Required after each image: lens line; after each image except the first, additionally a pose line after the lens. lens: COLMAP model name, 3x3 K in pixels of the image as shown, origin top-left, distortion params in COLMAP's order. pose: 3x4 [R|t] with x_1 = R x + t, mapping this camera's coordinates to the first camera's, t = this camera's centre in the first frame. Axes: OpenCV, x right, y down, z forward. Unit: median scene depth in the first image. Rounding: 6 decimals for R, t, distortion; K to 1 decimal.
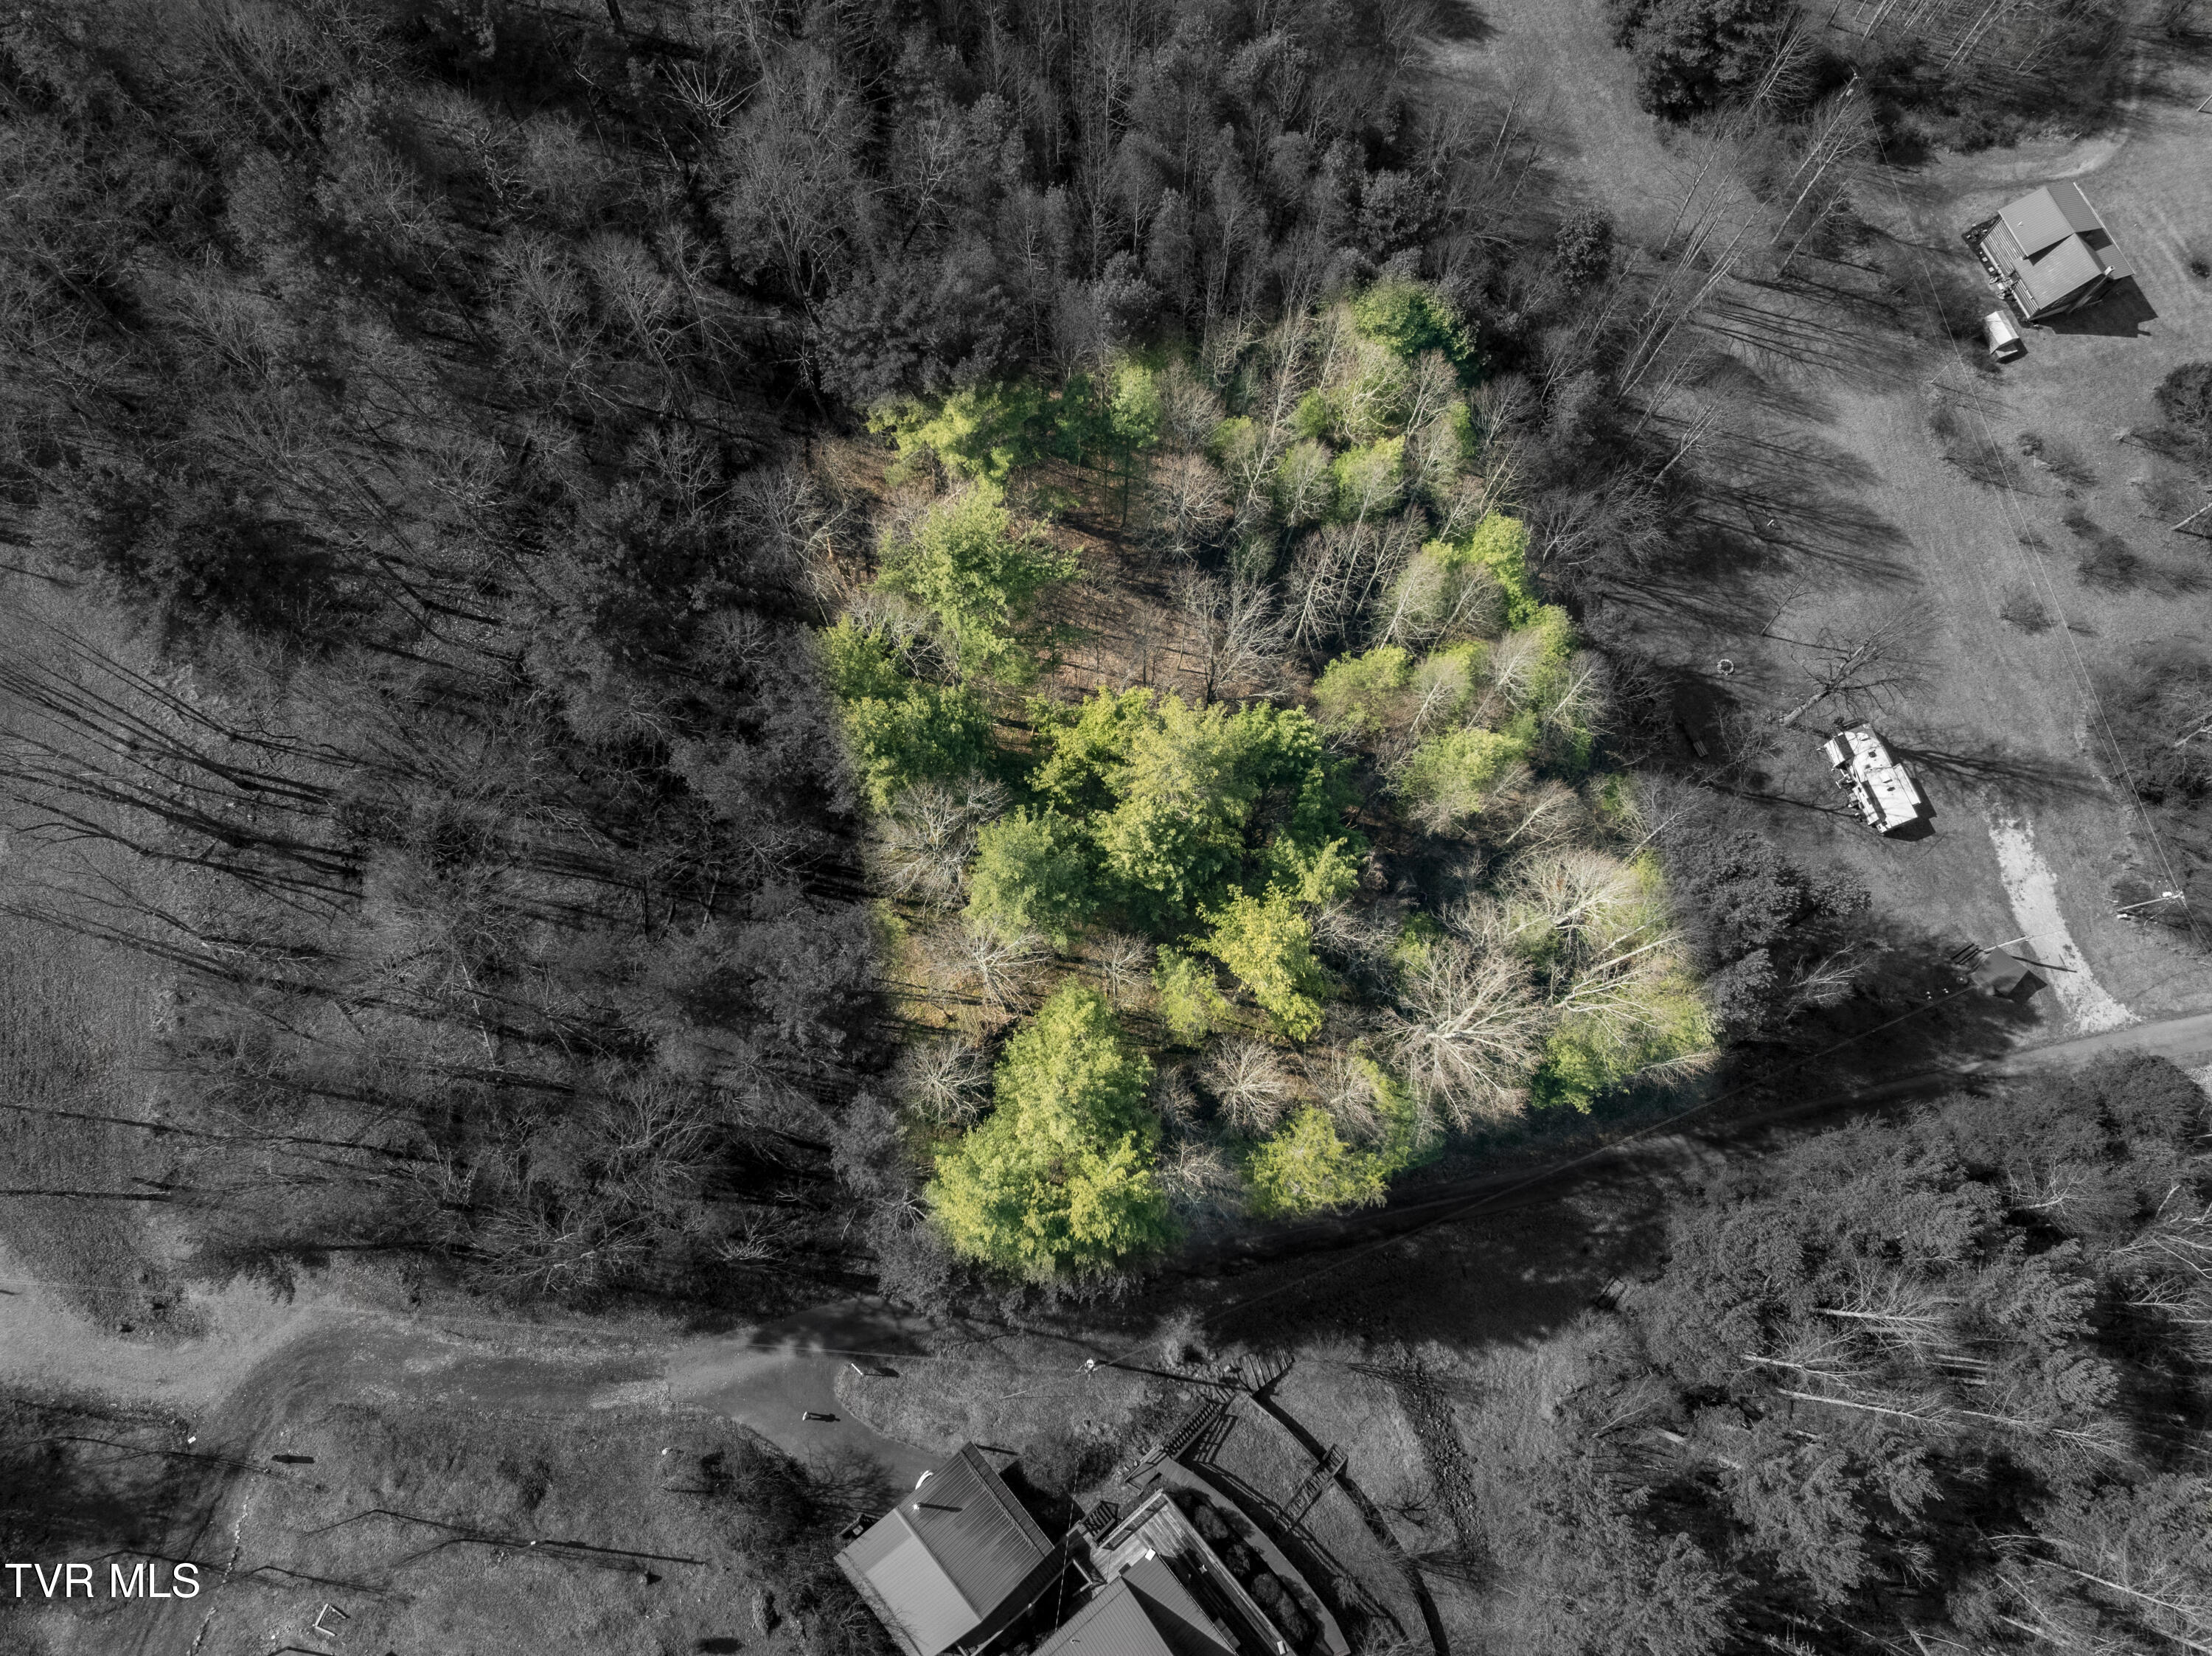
lens RADIAL K [[1560.9, 0, 1102.7], [0, 1560.9, 833.1], [0, 0, 1]] dist [-0.044935, 0.014429]
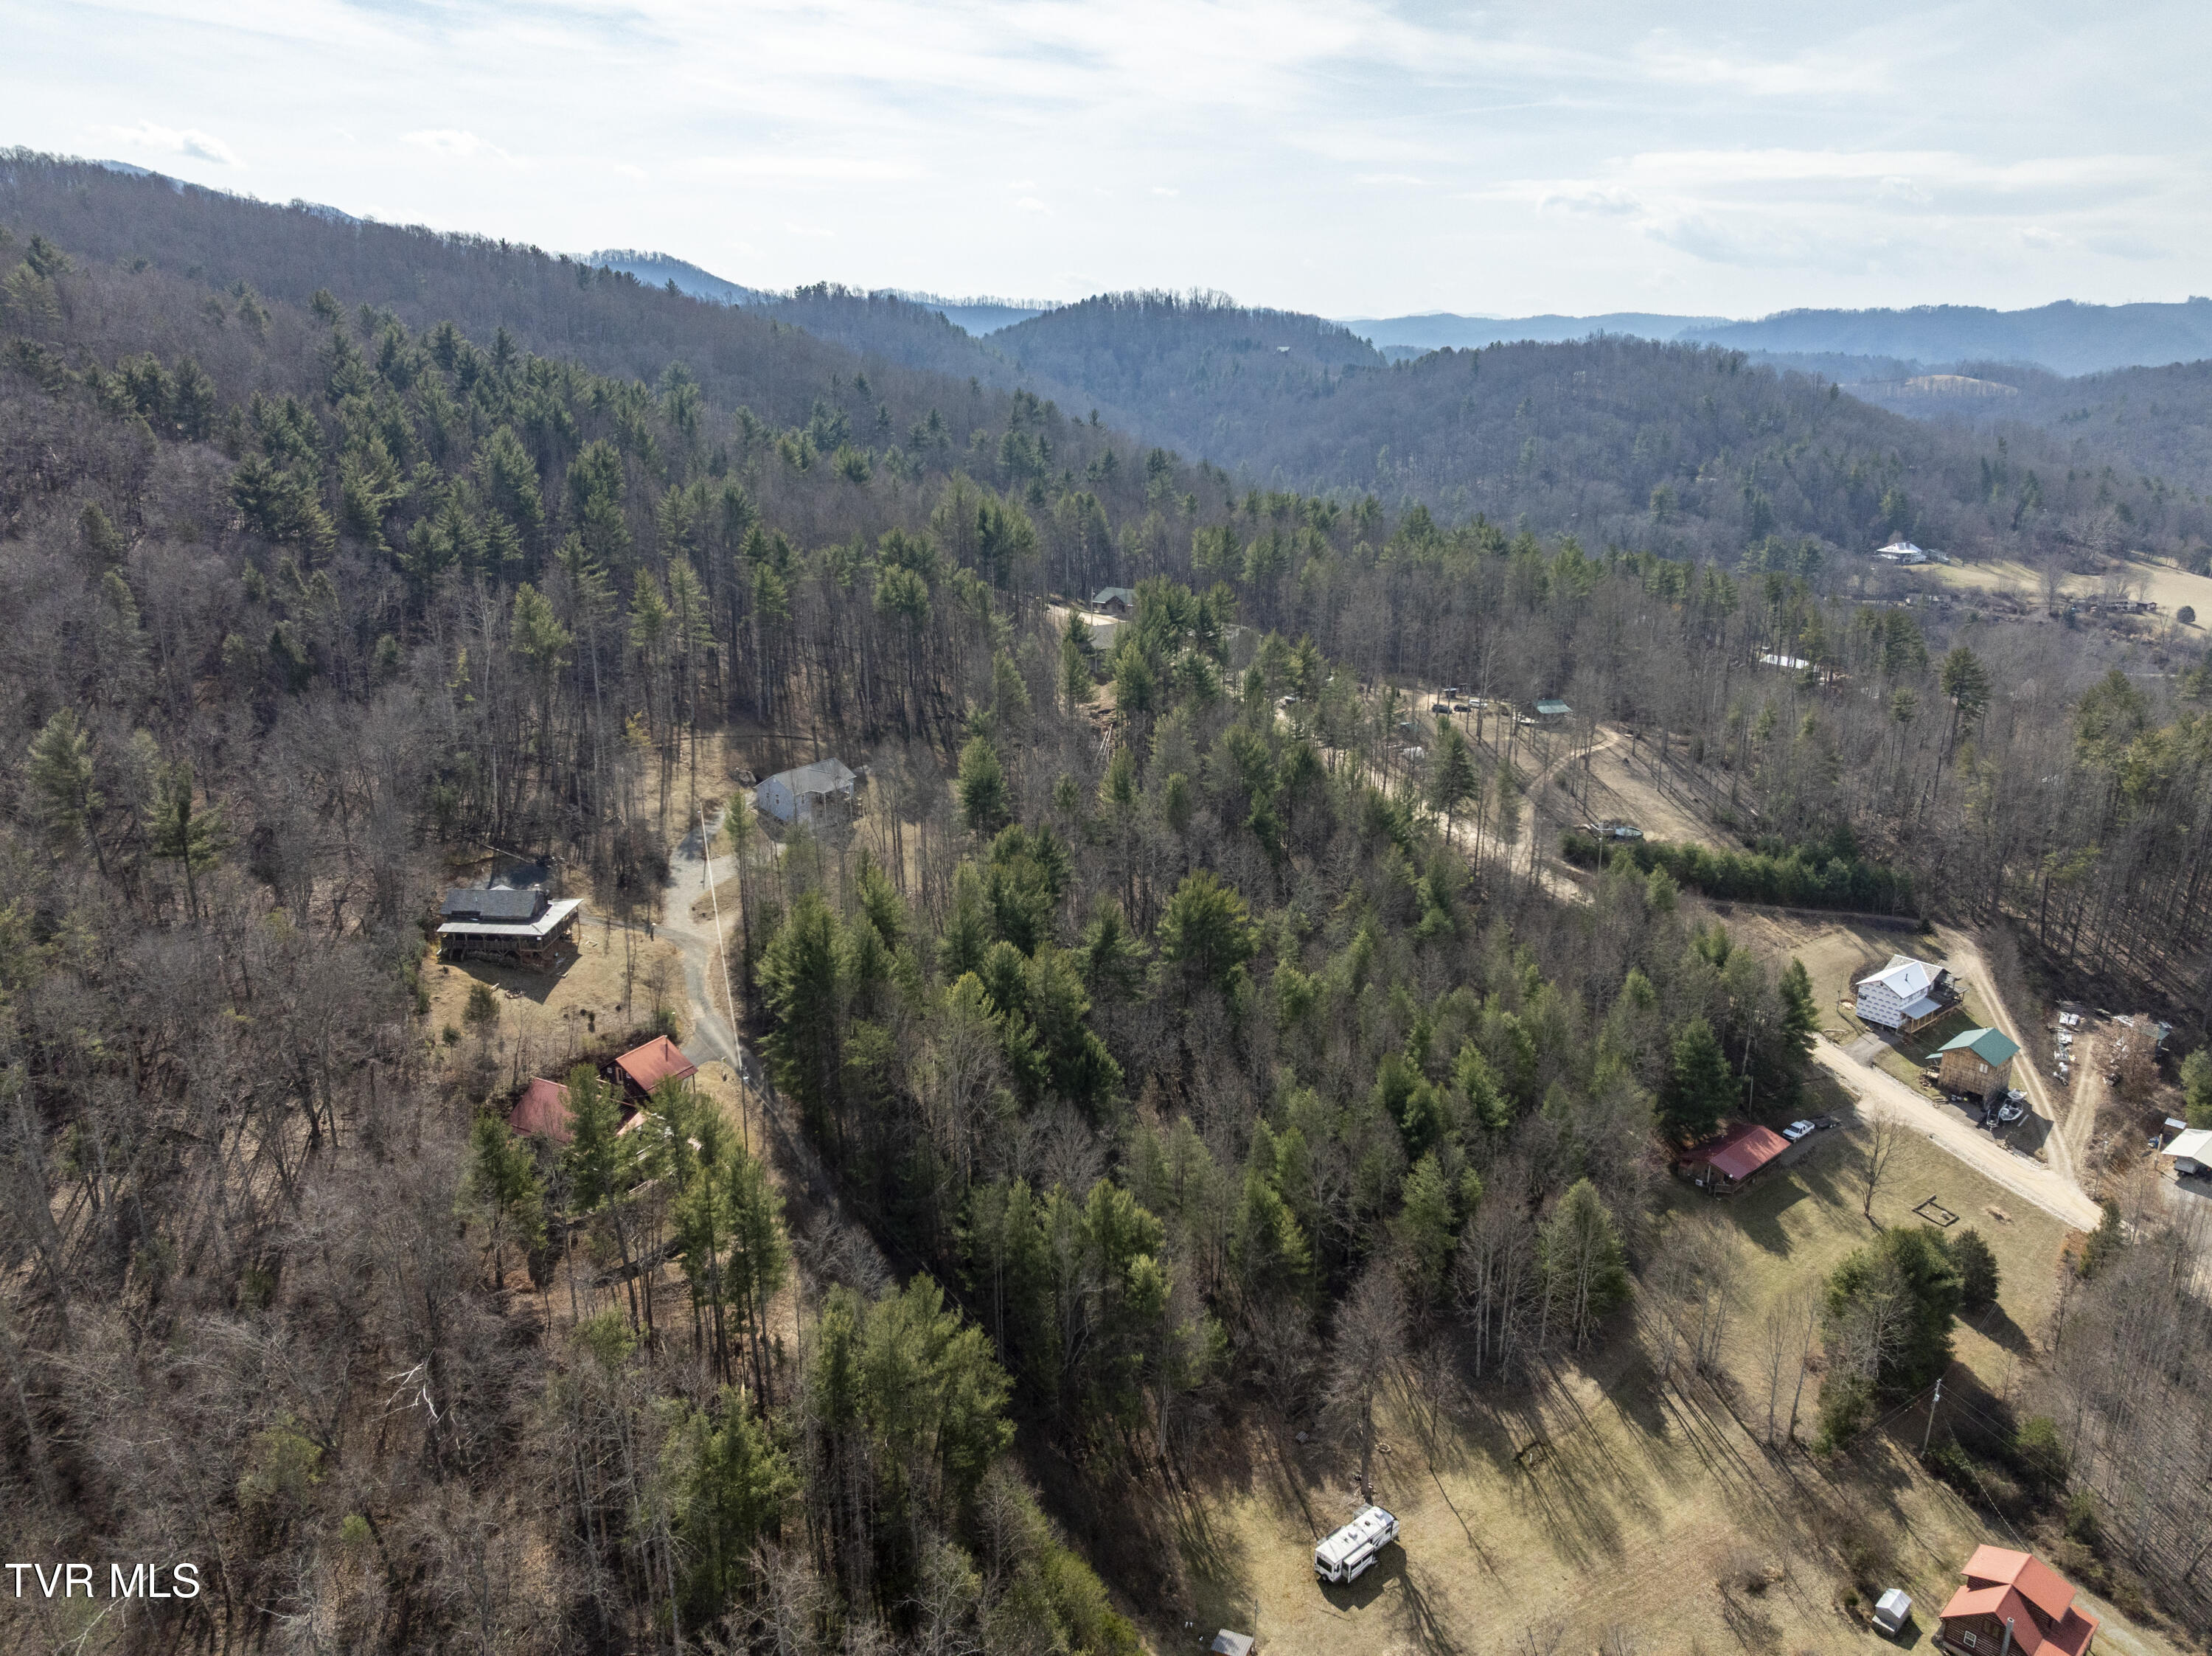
lens RADIAL K [[1560.9, 0, 1123.4], [0, 1560.9, 812.8], [0, 0, 1]] dist [-0.044935, 0.014429]
pose [[0.378250, 0.259677, -0.888535, 1.307405], [-0.895955, 0.344073, -0.280852, 0.252597], [0.232790, 0.902320, 0.362805, 0.073324]]
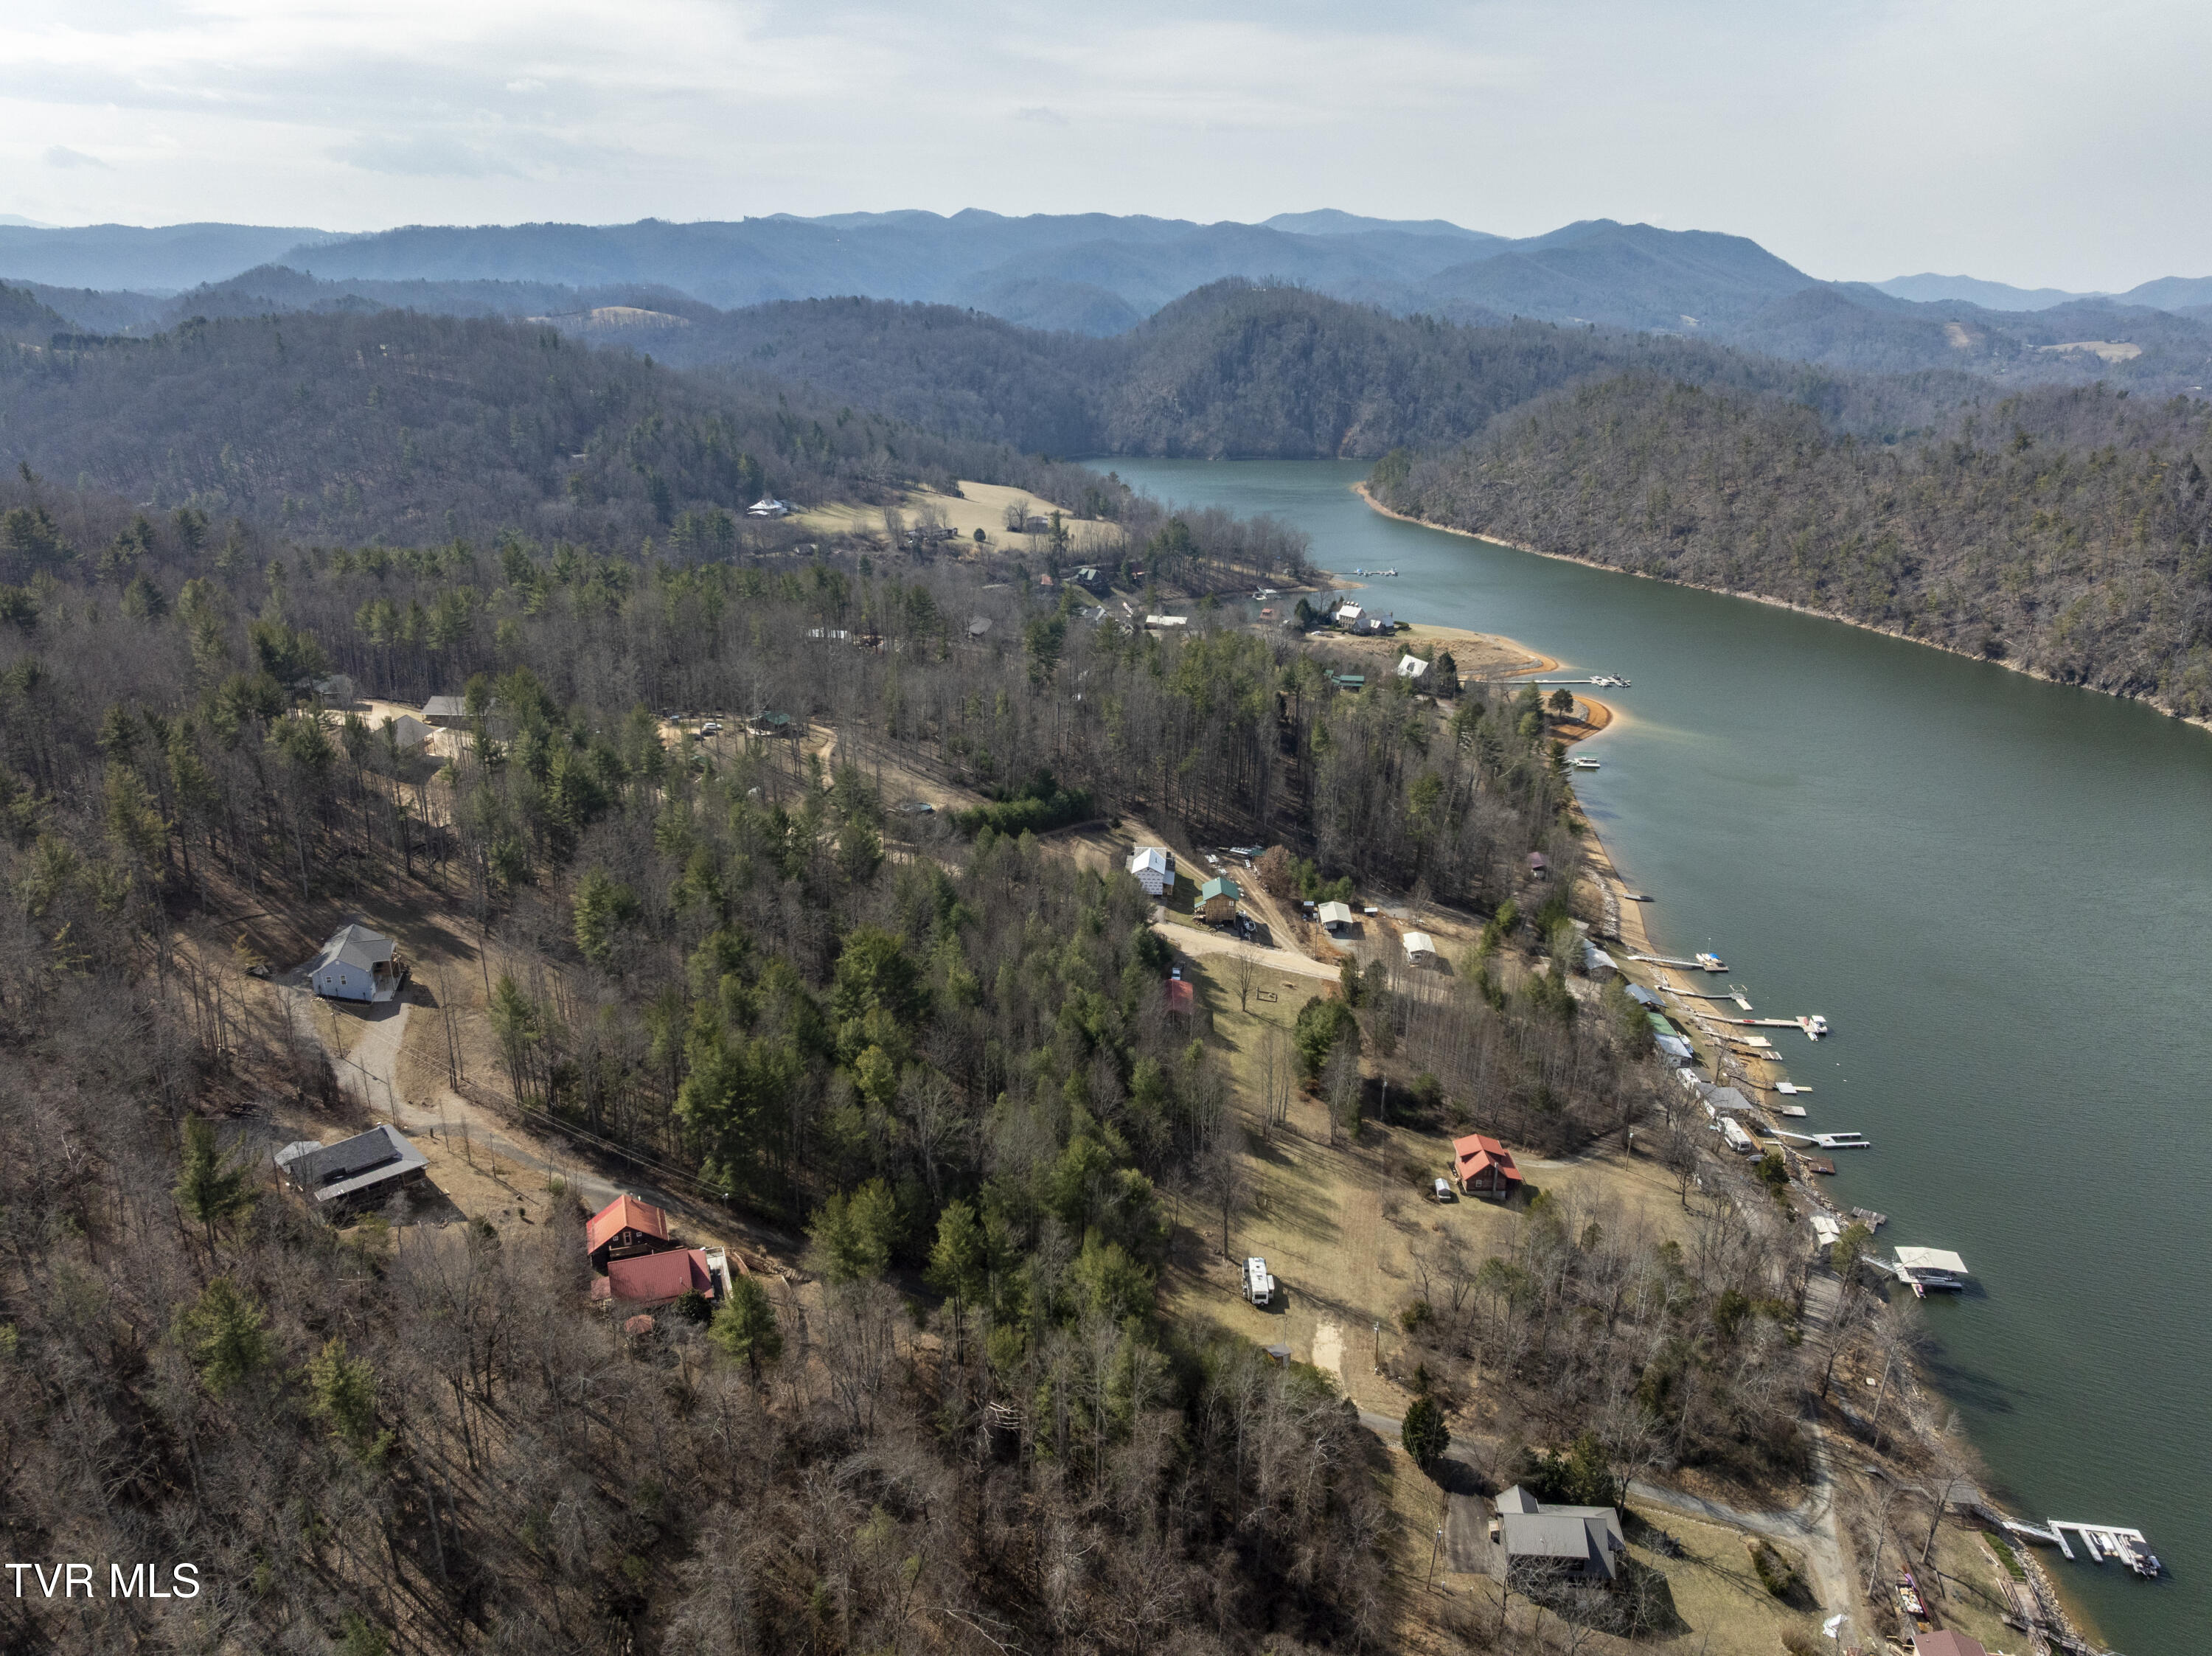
lens RADIAL K [[1560.9, 0, 1123.4], [0, 1560.9, 810.1], [0, 0, 1]] dist [-0.044935, 0.014429]
pose [[0.937678, 0.123842, -0.324690, 0.892937], [-0.338862, 0.532953, -0.775328, 1.180767], [0.077026, 0.837033, 0.541703, -0.506888]]
